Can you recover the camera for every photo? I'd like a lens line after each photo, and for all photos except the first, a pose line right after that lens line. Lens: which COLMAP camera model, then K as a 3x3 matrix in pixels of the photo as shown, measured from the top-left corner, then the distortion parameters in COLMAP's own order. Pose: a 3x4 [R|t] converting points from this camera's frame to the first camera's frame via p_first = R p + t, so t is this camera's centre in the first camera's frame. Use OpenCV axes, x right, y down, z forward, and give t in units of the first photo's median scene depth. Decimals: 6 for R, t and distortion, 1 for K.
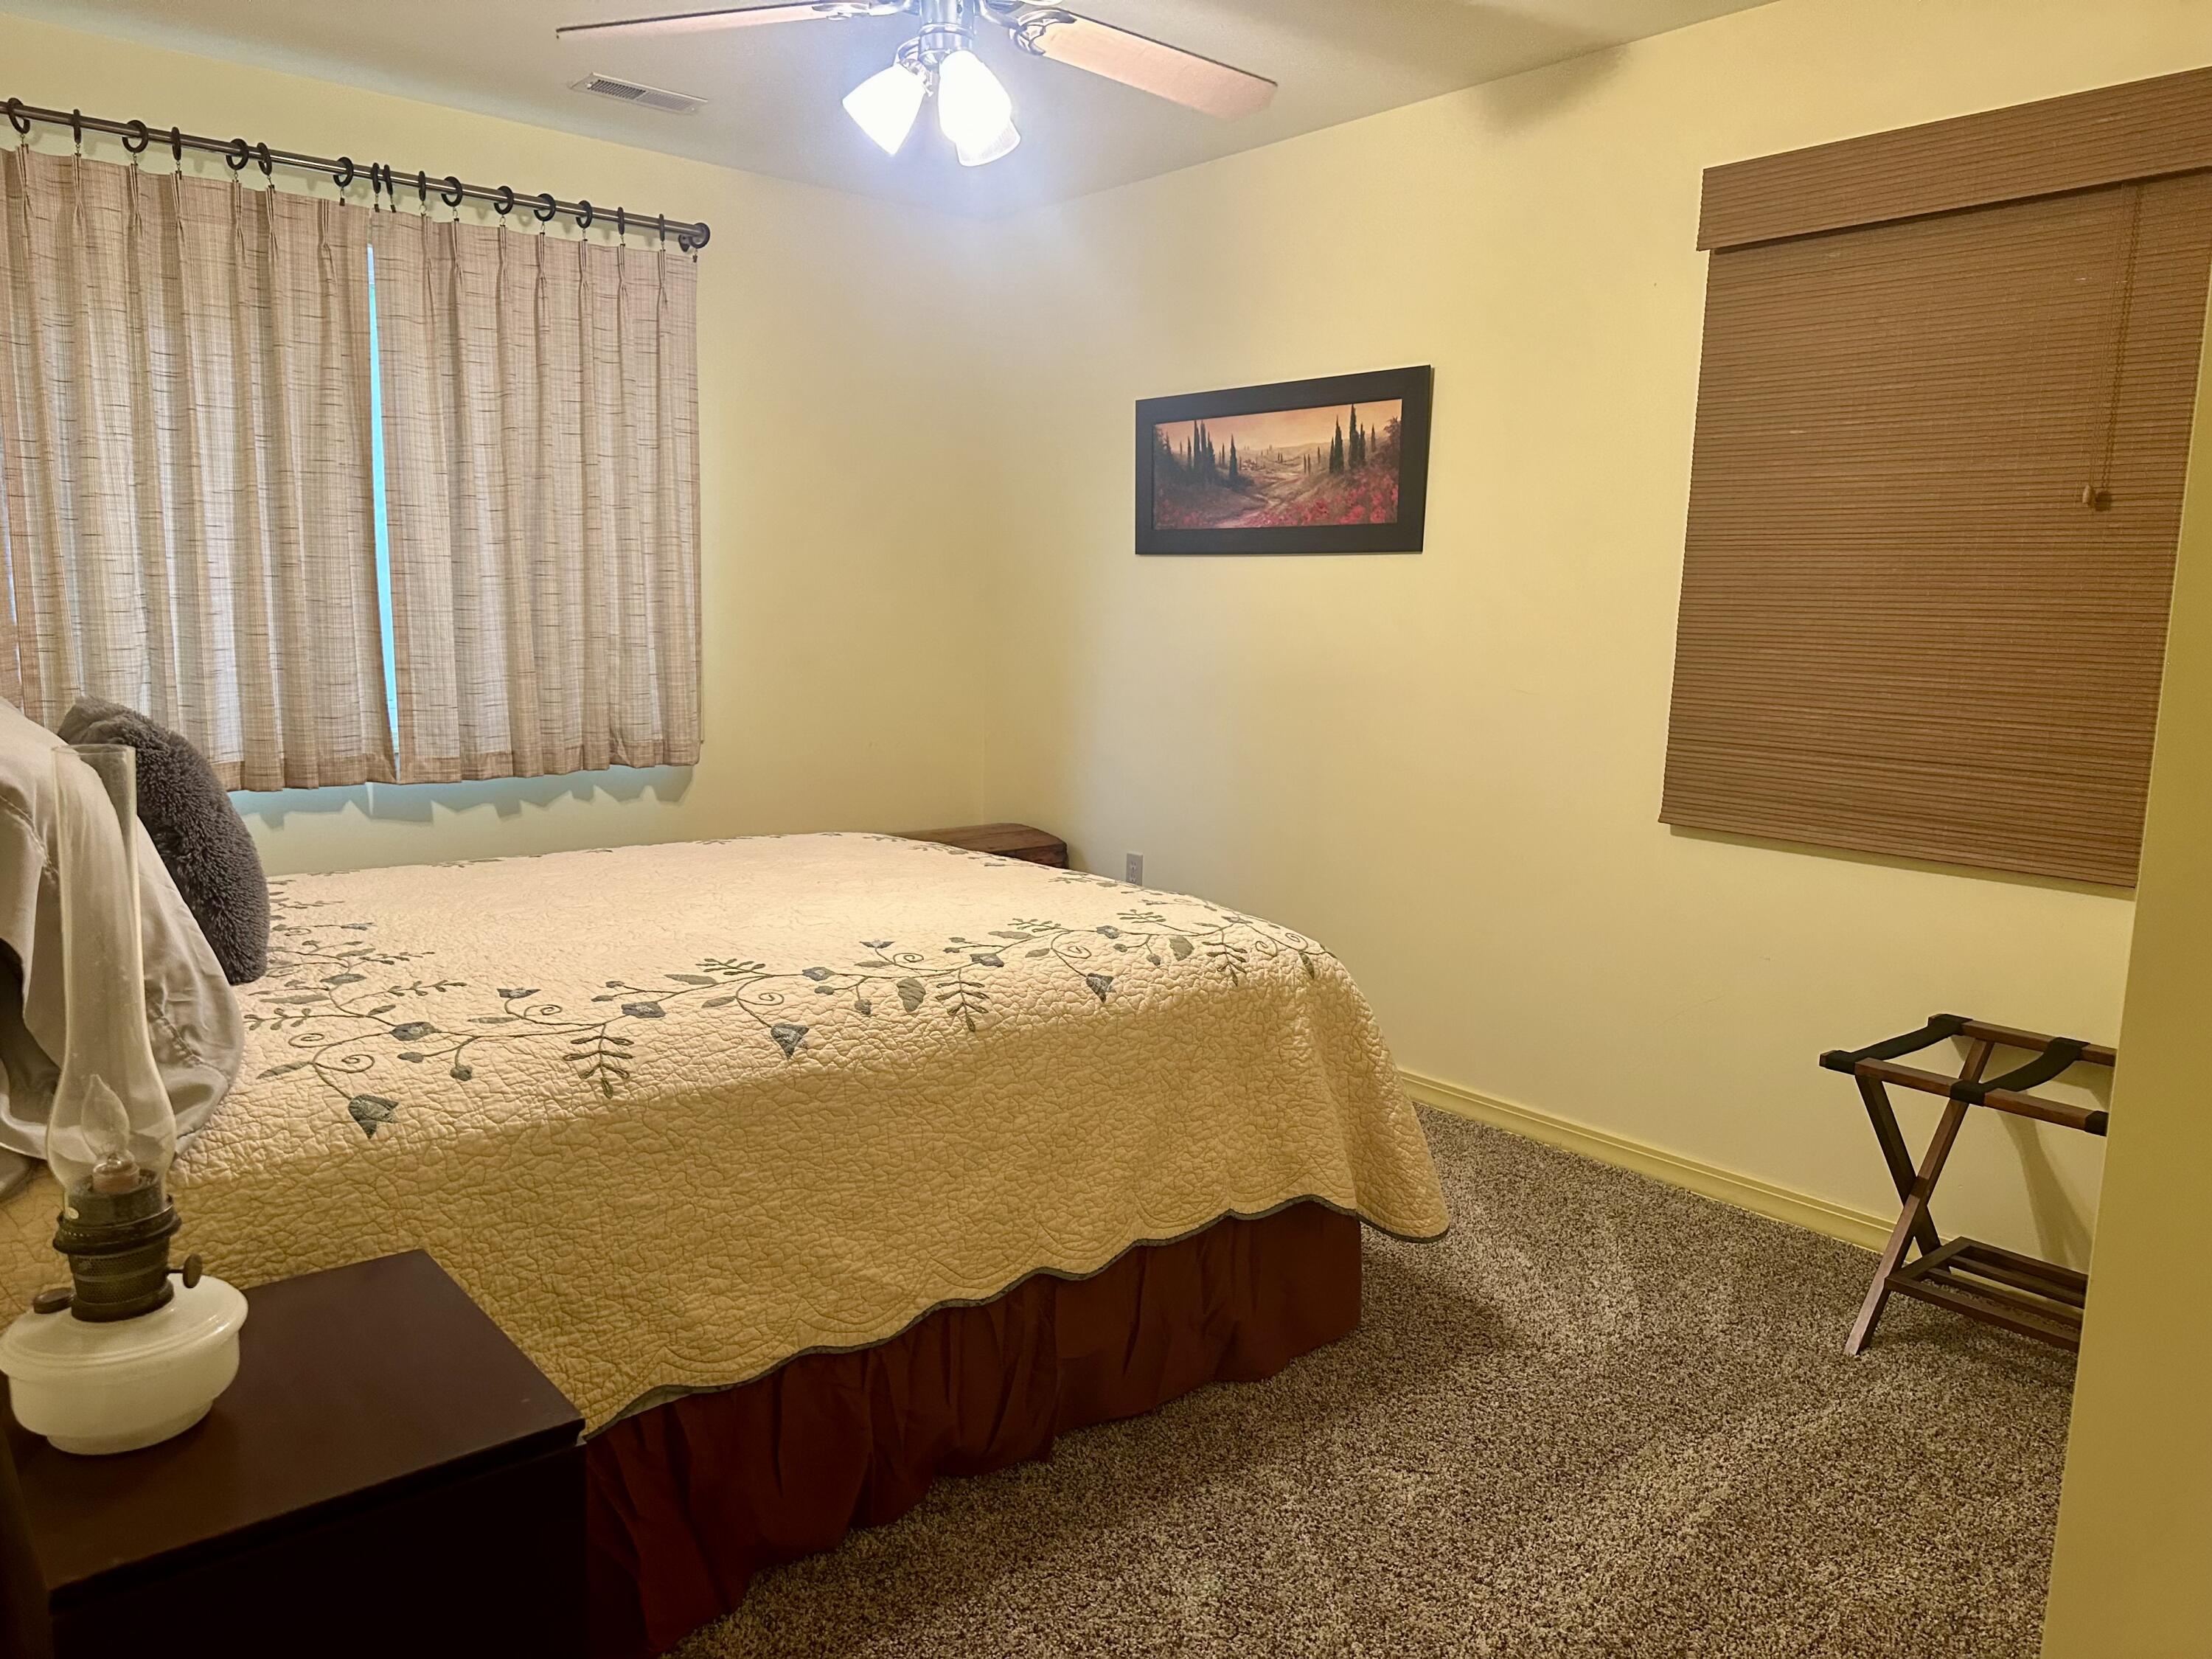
lens RADIAL K [[1541.8, 0, 1106.0], [0, 1541.8, 829.5], [0, 0, 1]] dist [0.080547, -0.082695]
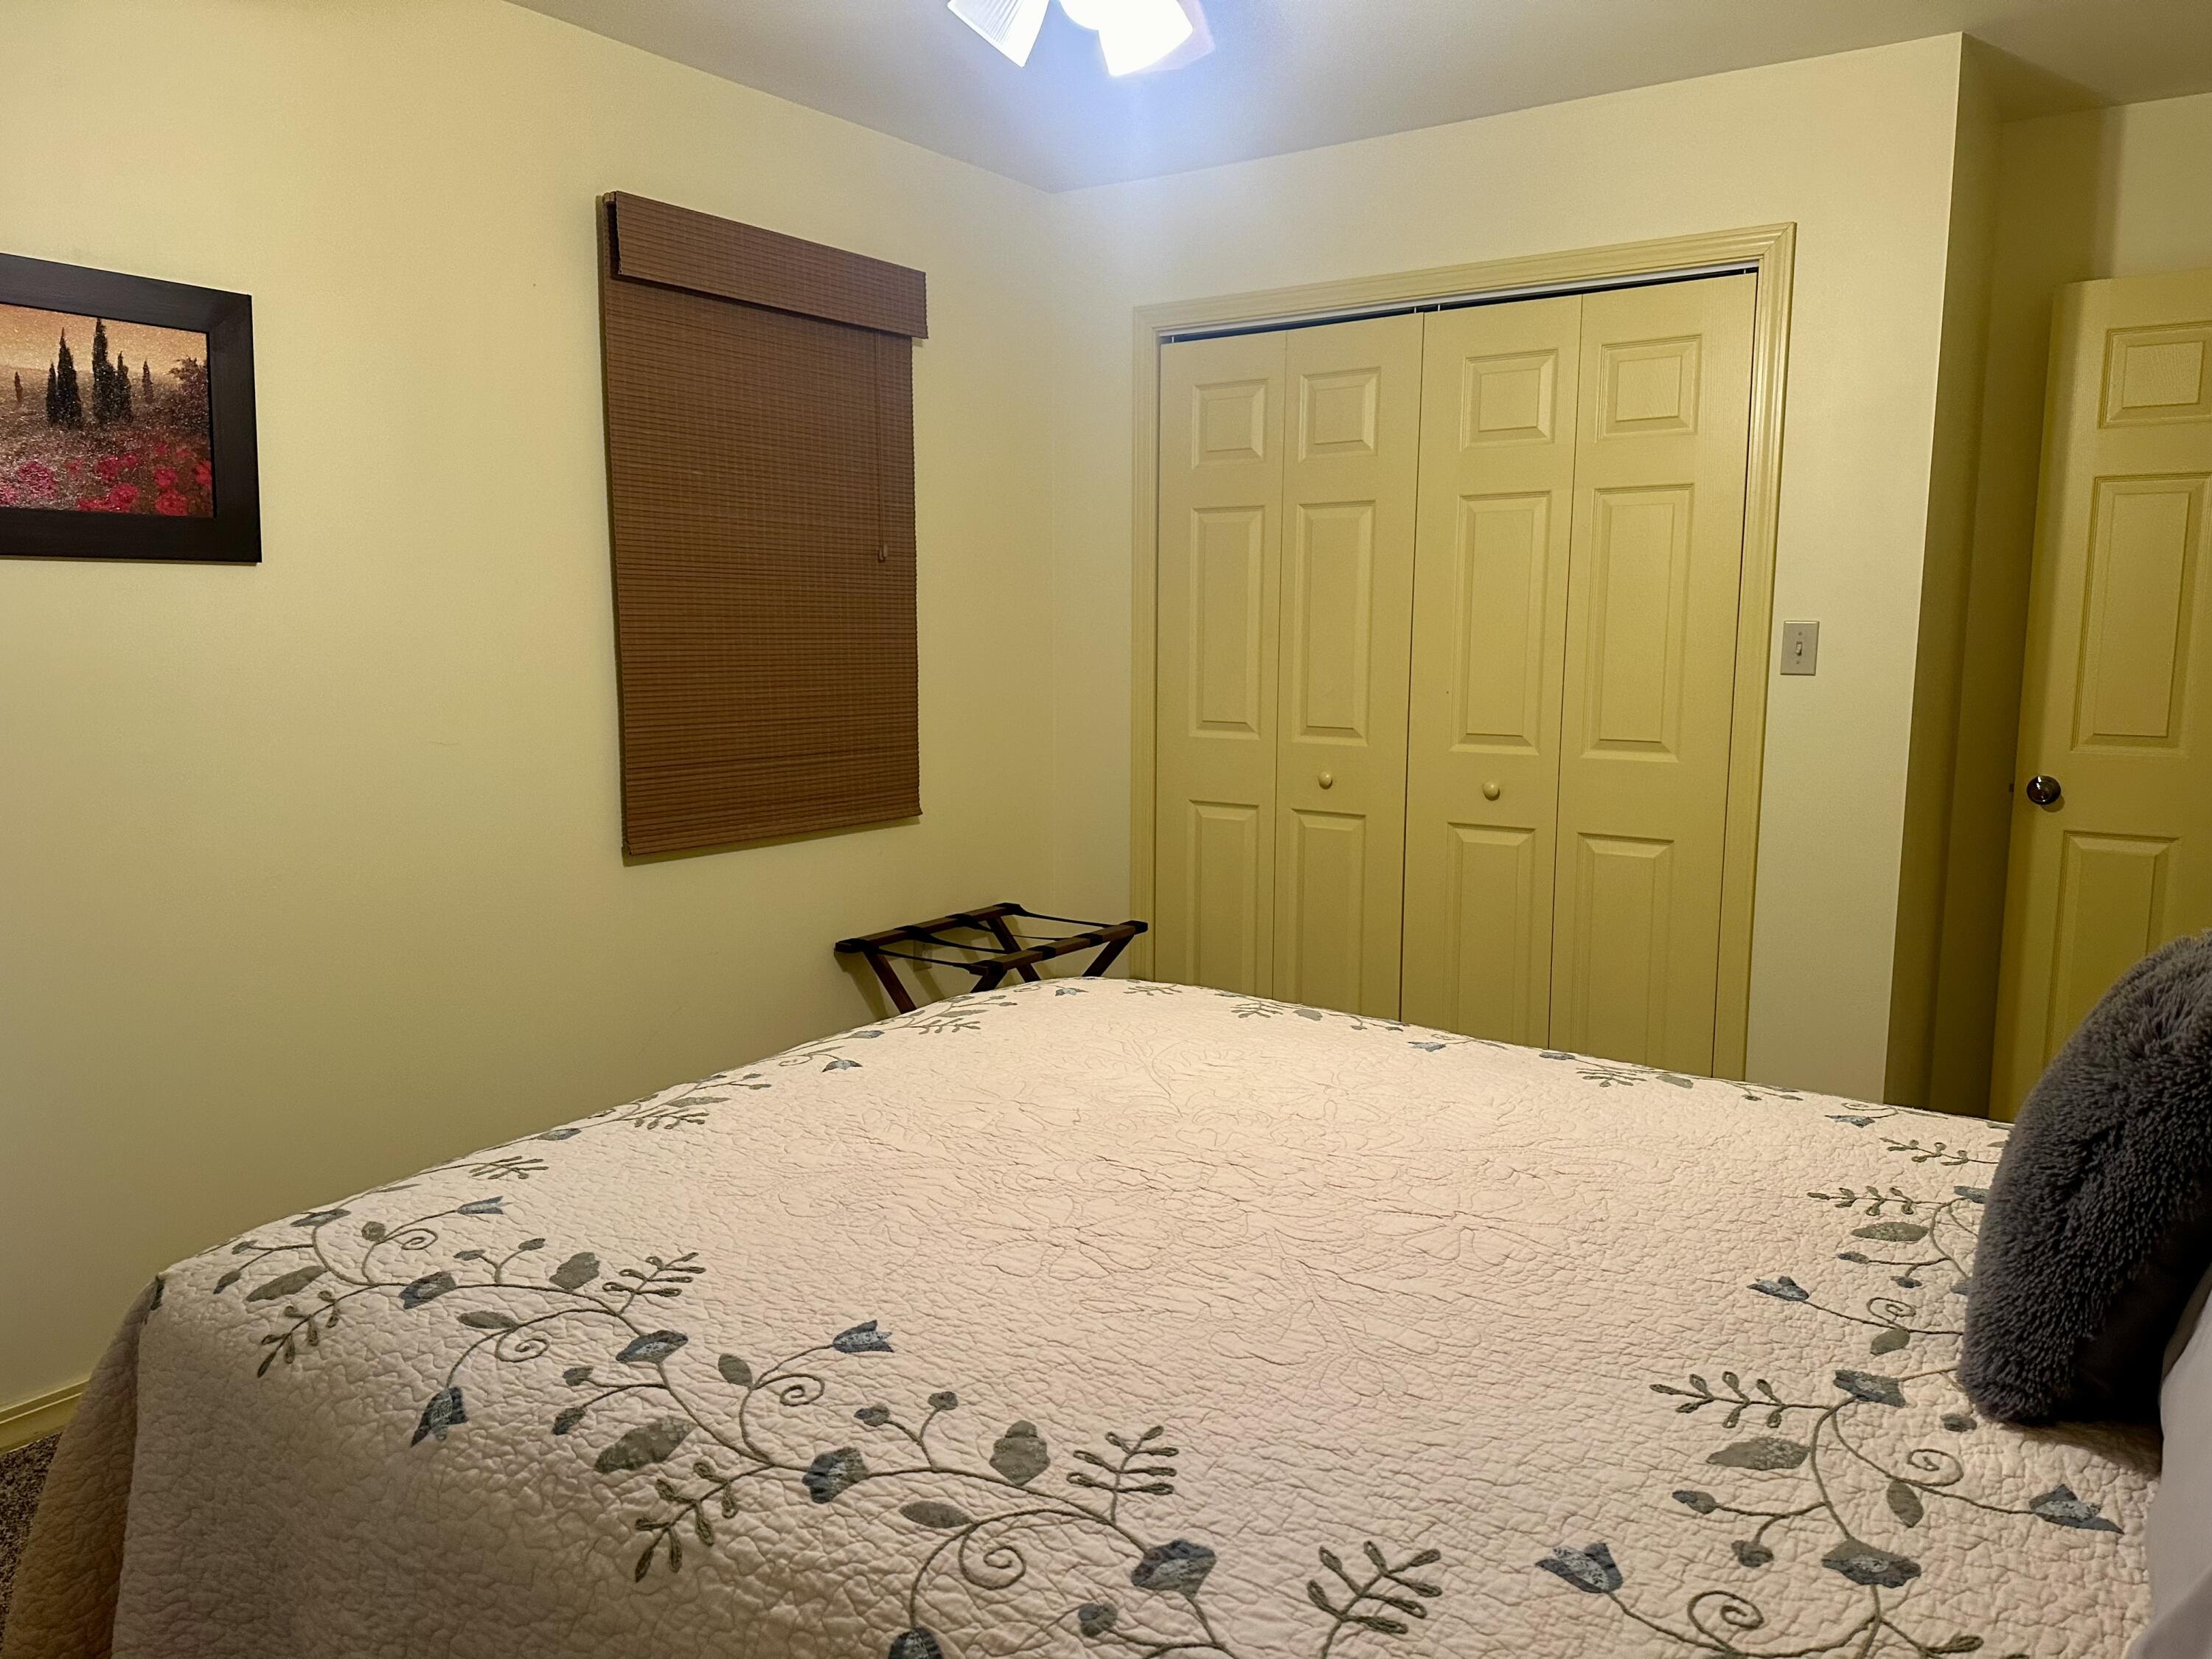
lens RADIAL K [[1570.3, 0, 1107.6], [0, 1570.3, 838.4], [0, 0, 1]] dist [0.000388, -0.004240]
pose [[-0.244917, -0.160552, 0.956158, -0.575652], [0.128159, 0.972179, 0.196069, -0.145950], [-0.961036, 0.170561, -0.217527, 0.797112]]
